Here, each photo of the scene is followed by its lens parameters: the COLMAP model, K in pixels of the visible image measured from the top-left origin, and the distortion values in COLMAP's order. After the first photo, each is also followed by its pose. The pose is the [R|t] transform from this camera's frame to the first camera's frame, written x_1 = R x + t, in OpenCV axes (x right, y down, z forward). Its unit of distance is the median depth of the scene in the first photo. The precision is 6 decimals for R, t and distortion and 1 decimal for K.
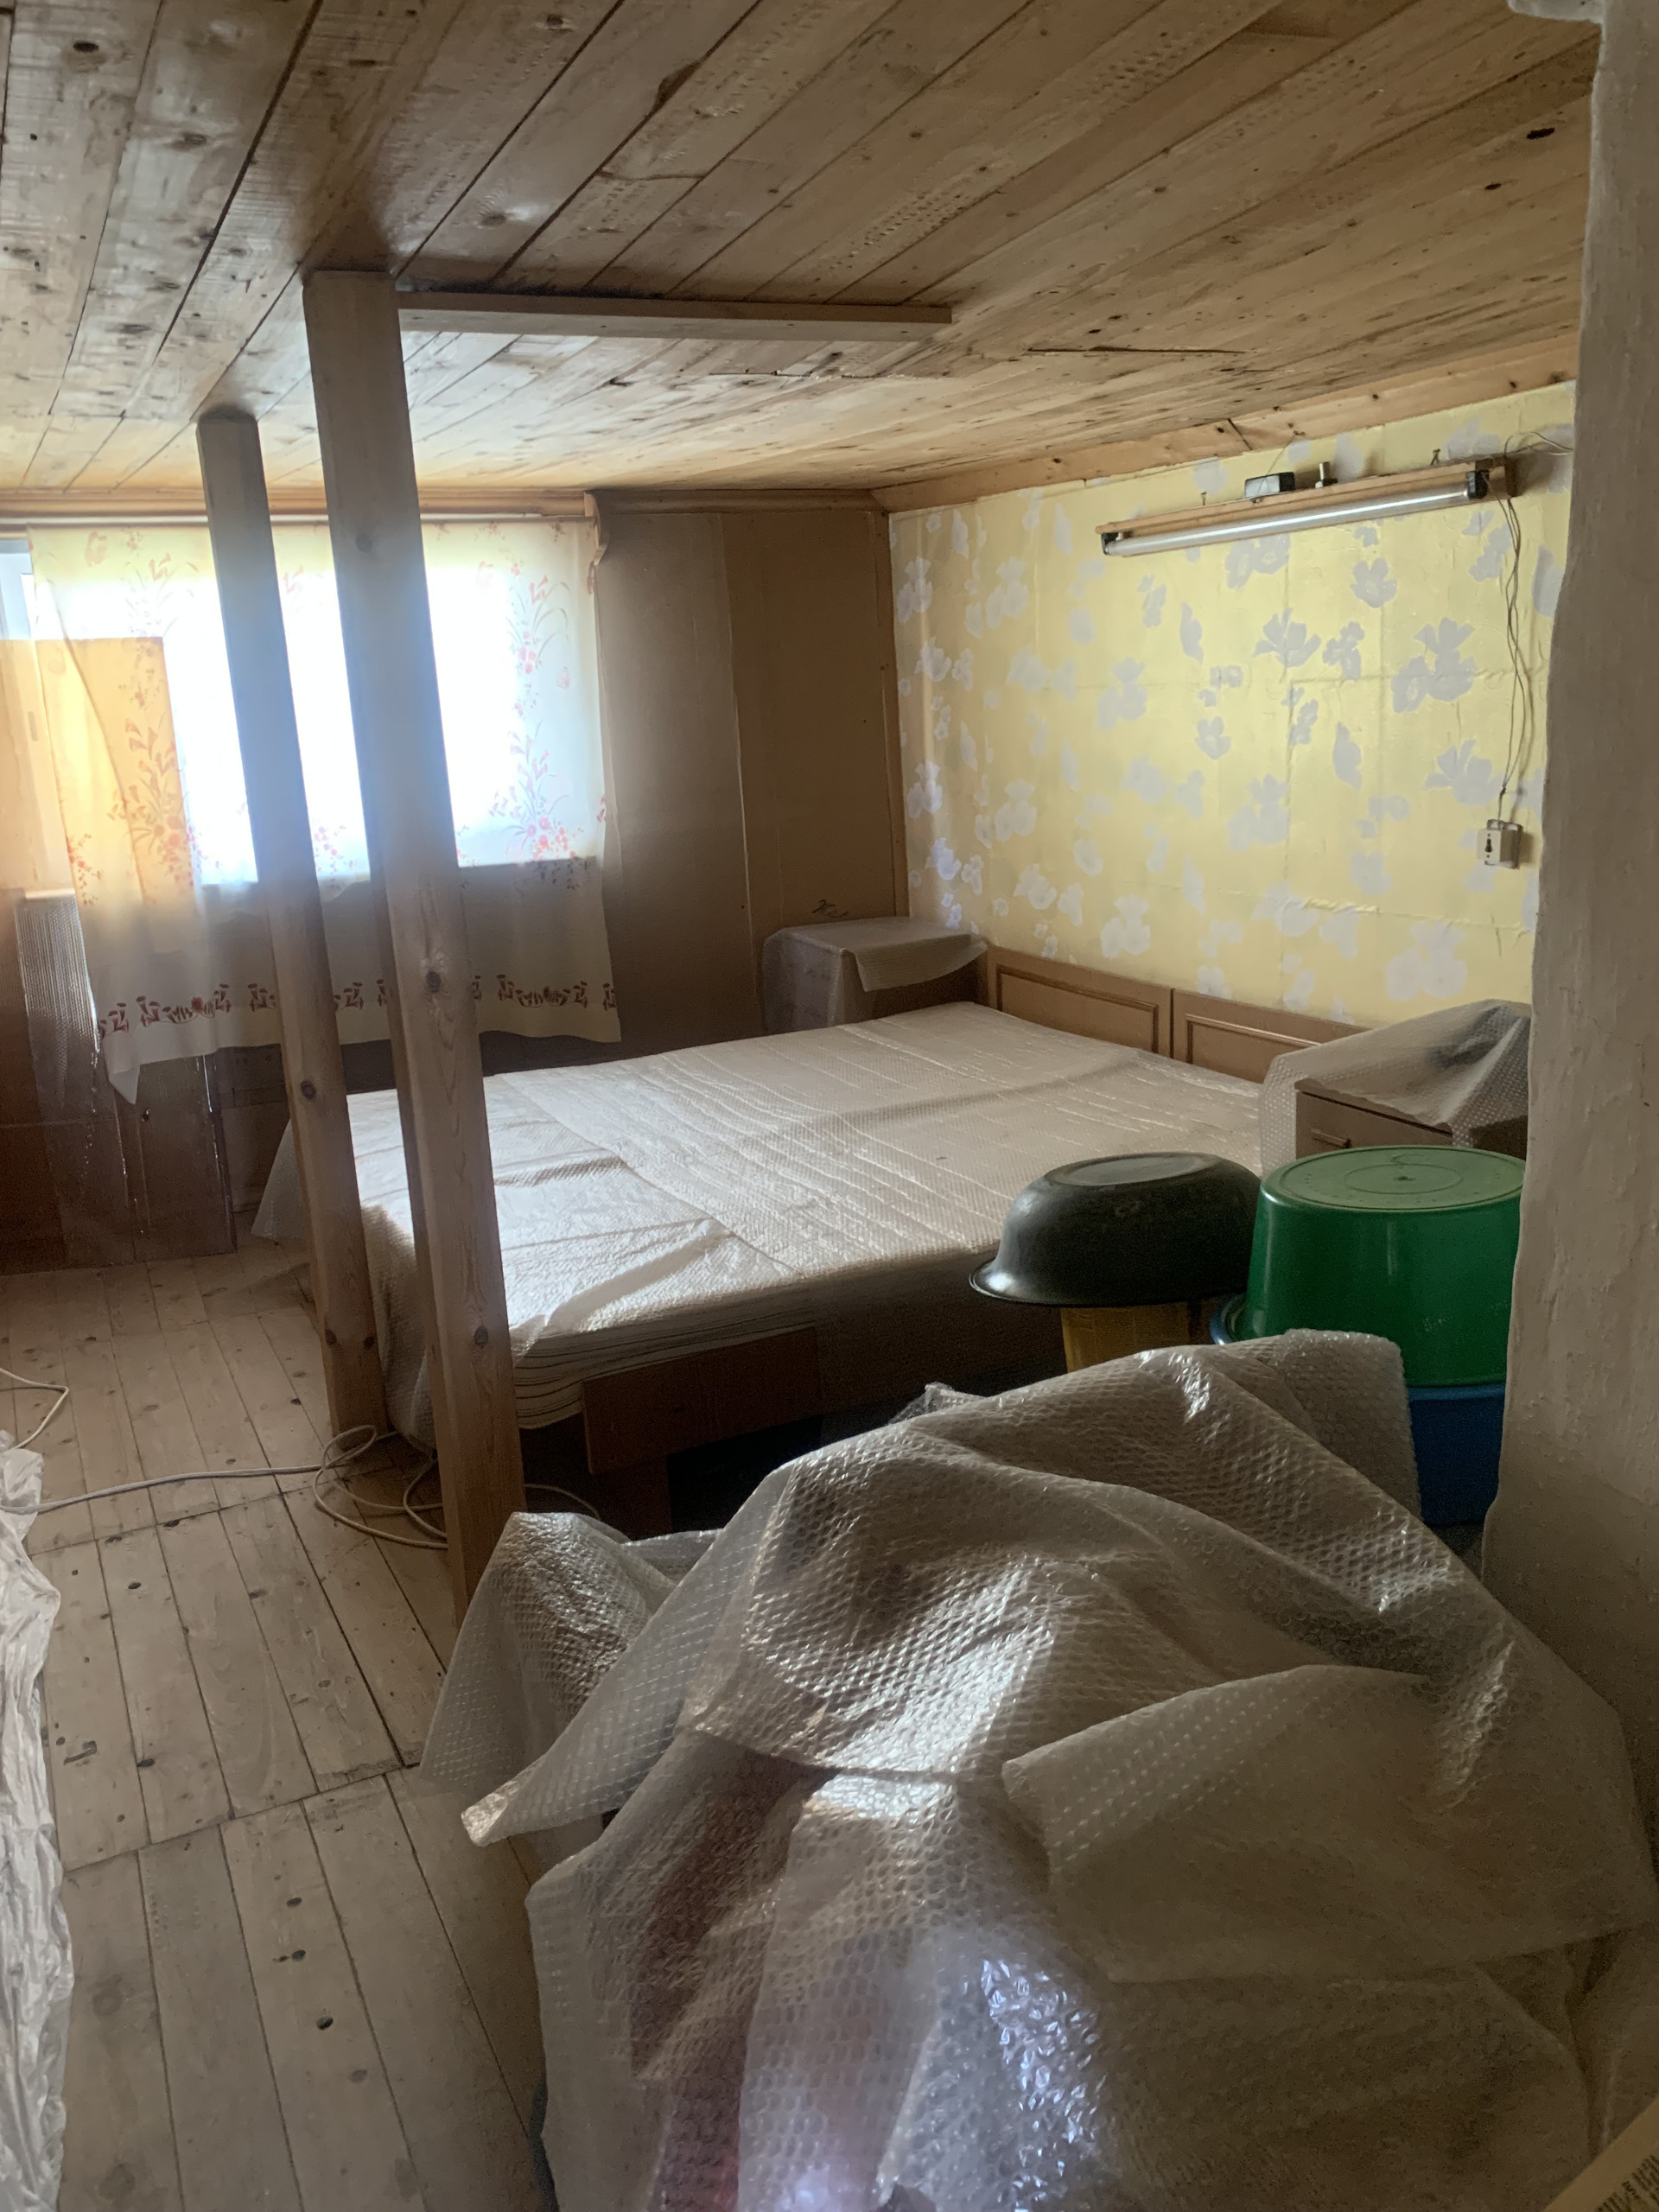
lens RADIAL K [[1669.9, 0, 843.6], [0, 1669.9, 1100.6], [0, 0, 1]] dist [0.001514, -0.028422]
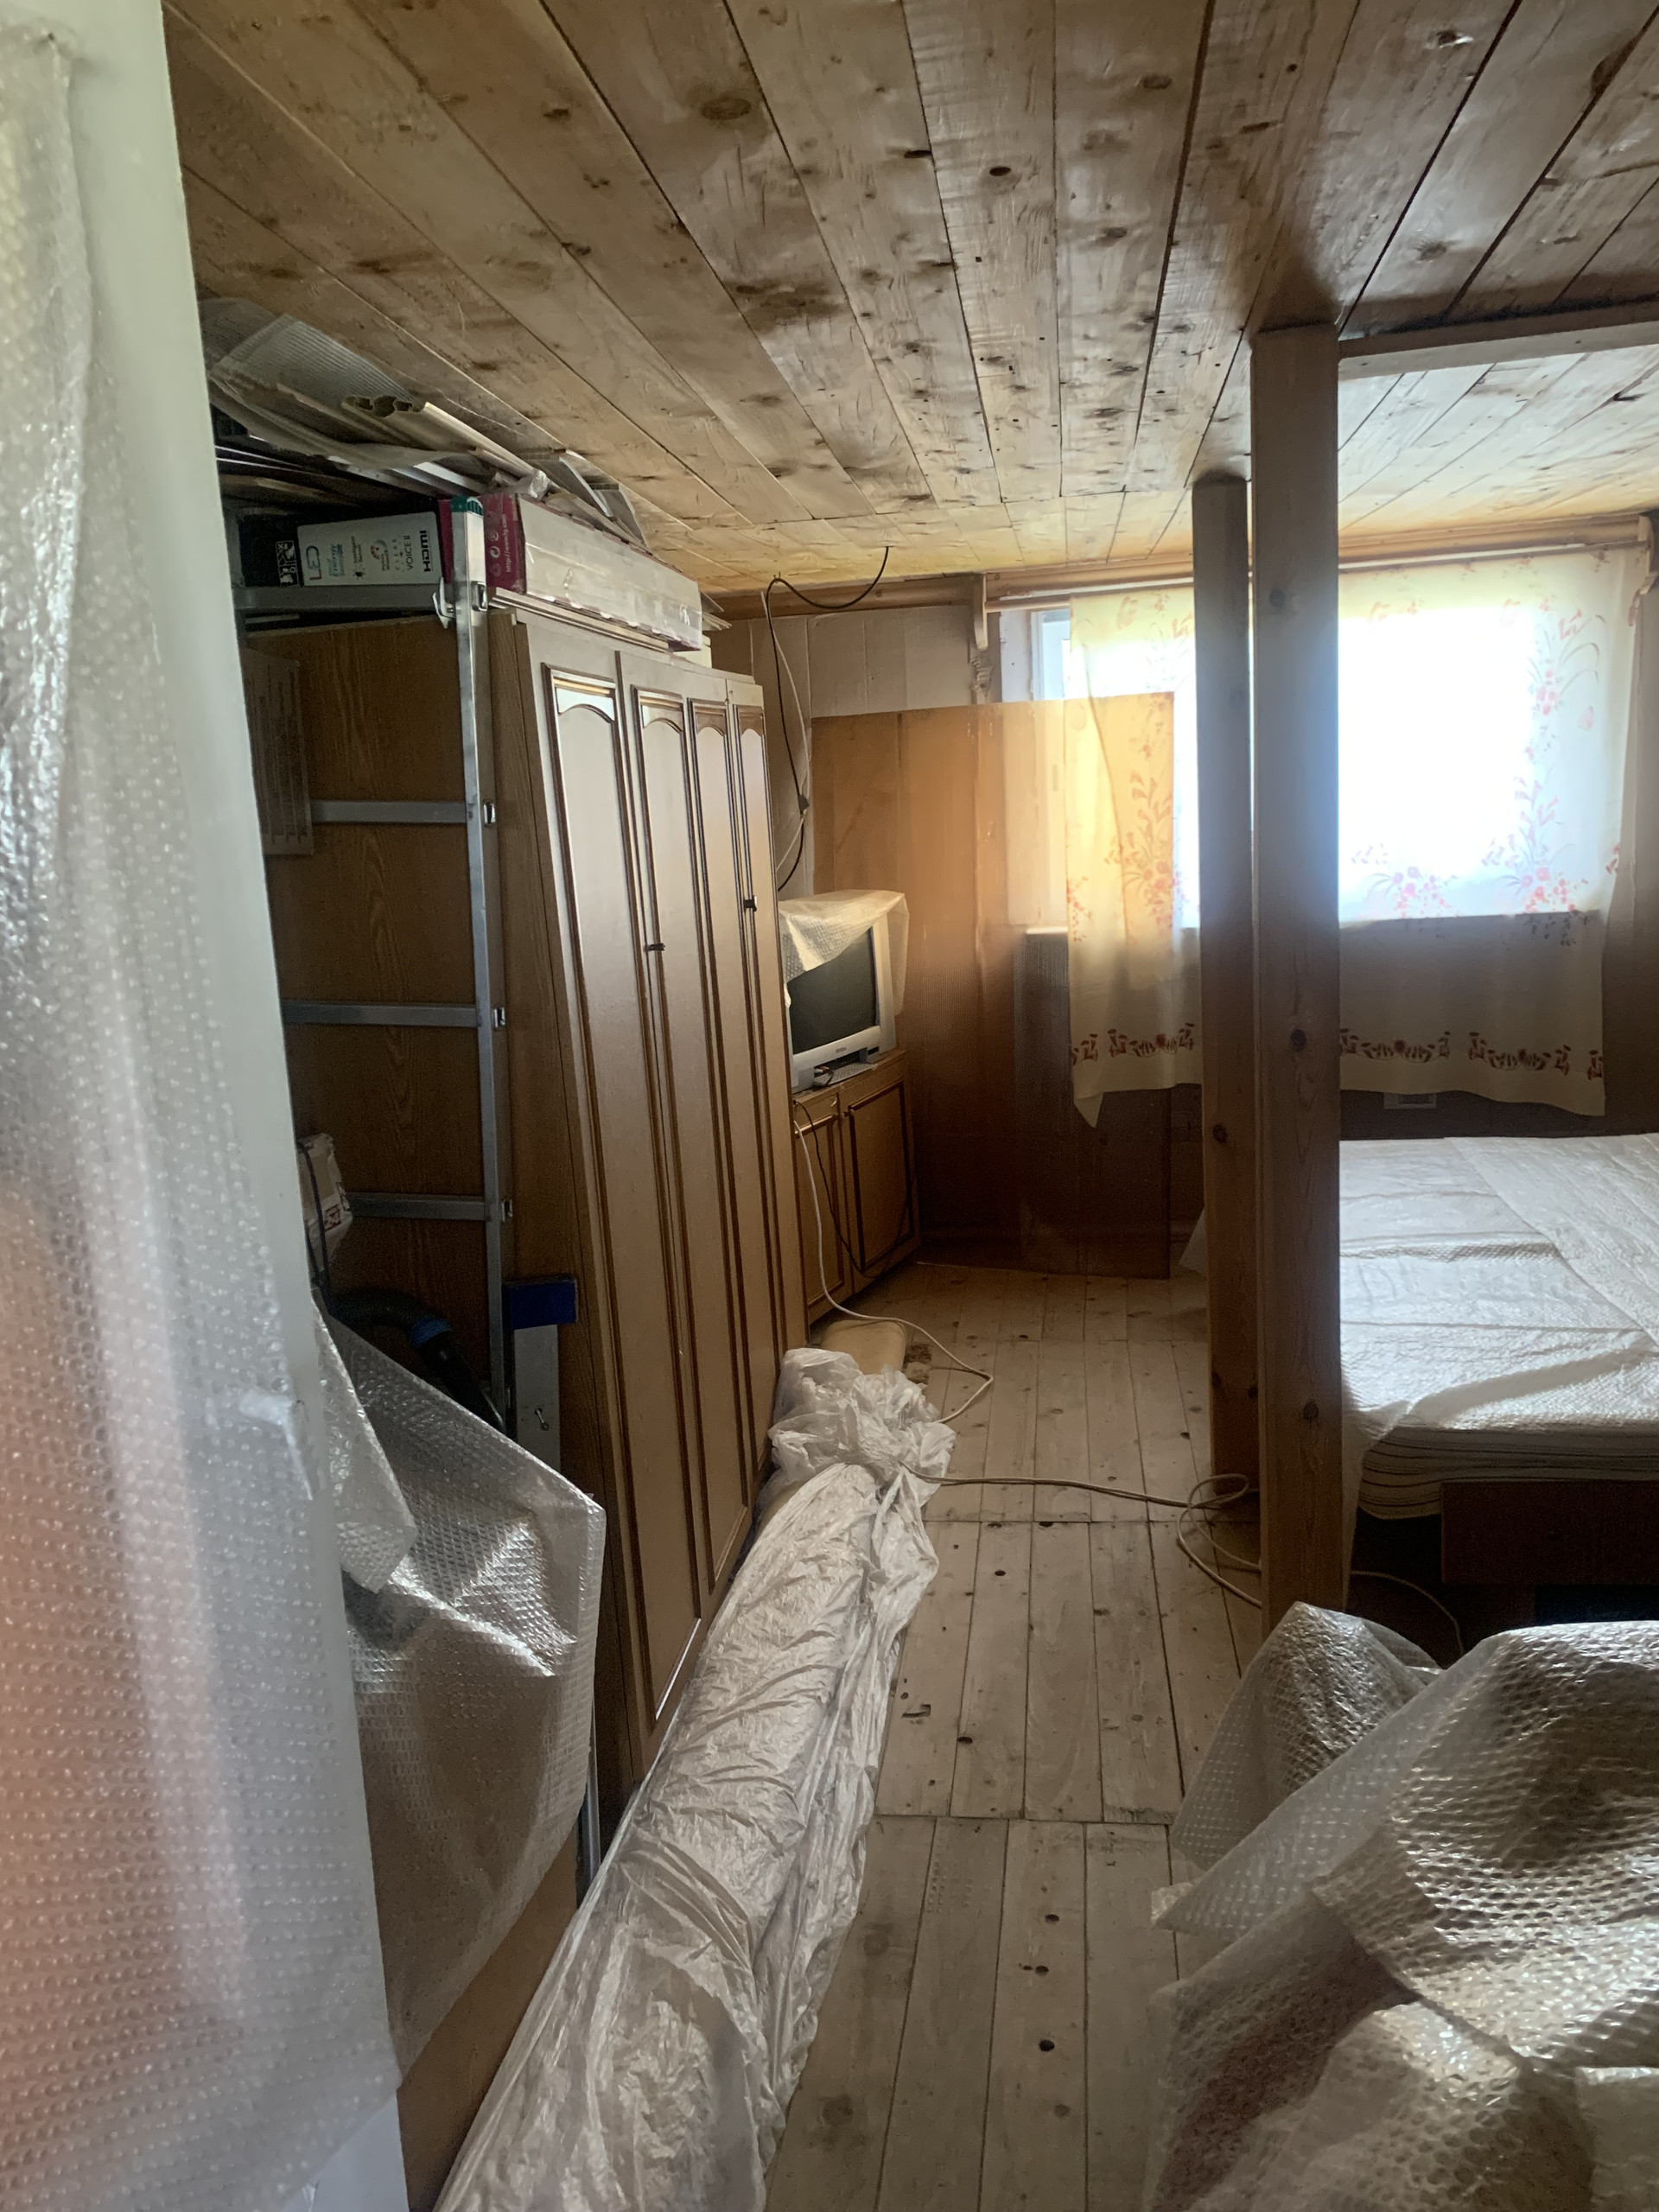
lens RADIAL K [[1669.9, 0, 839.4], [0, 1669.9, 1094.2], [0, 0, 1]] dist [0.001514, -0.028422]
pose [[0.808963, 0.096744, -0.579845, 0.096422], [-0.112047, 0.993658, 0.009466, -0.017272], [0.577083, 0.057313, 0.814672, 0.046688]]
